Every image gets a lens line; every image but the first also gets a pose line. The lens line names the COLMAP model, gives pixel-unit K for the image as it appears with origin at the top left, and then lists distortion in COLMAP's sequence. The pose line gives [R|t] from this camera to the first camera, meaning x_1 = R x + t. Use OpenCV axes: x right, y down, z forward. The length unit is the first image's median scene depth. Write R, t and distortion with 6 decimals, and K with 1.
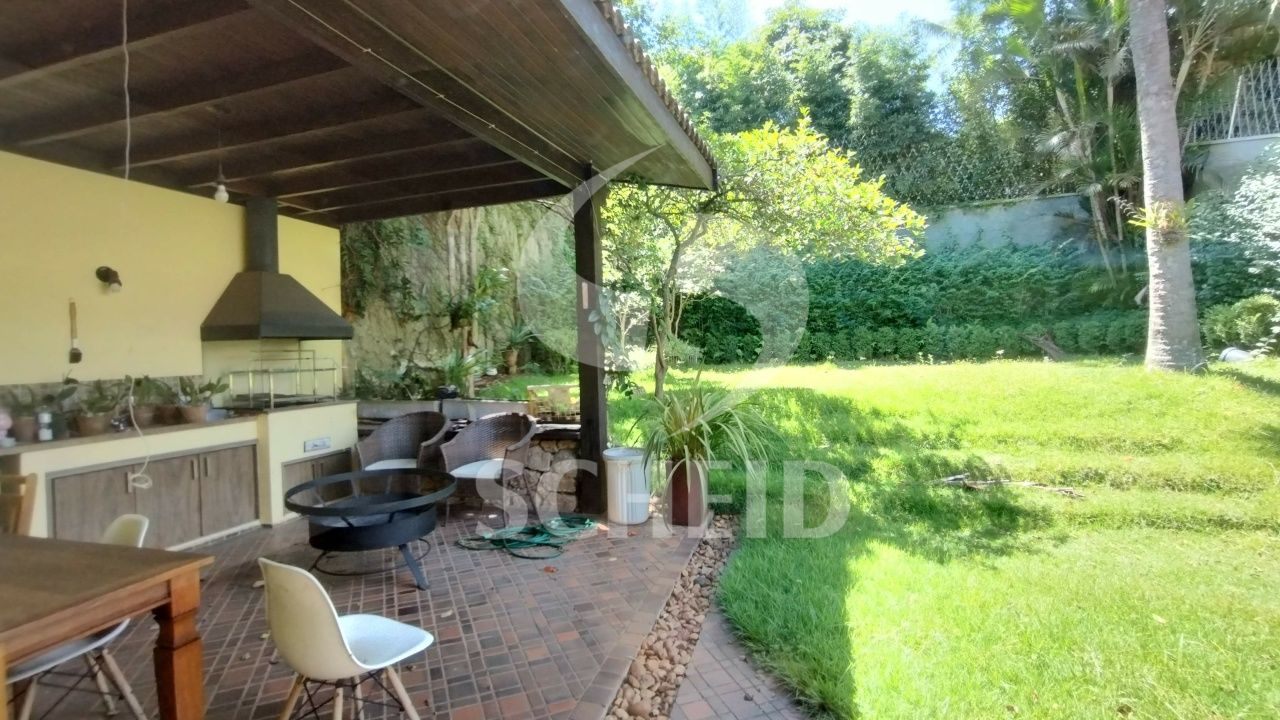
lens RADIAL K [[592.3, 0, 640.0], [0, 592.3, 360.0], [0, 0, 1]] dist [-0.000437, -0.000065]
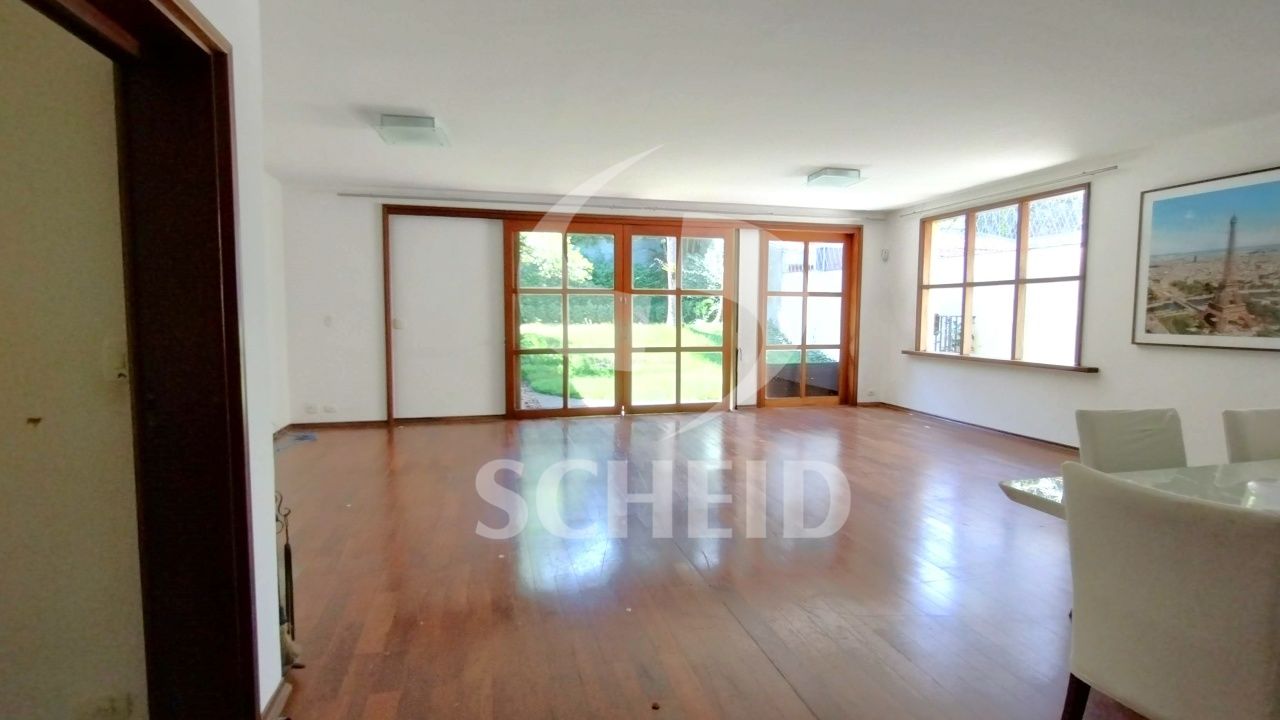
lens RADIAL K [[592.3, 0, 640.0], [0, 592.3, 360.0], [0, 0, 1]] dist [-0.000437, -0.000065]
pose [[0.849980, 0.000905, 0.526814, -0.582568], [-0.027077, 0.998752, 0.041972, 0.053820], [-0.526119, -0.049940, 0.848944, -1.099408]]
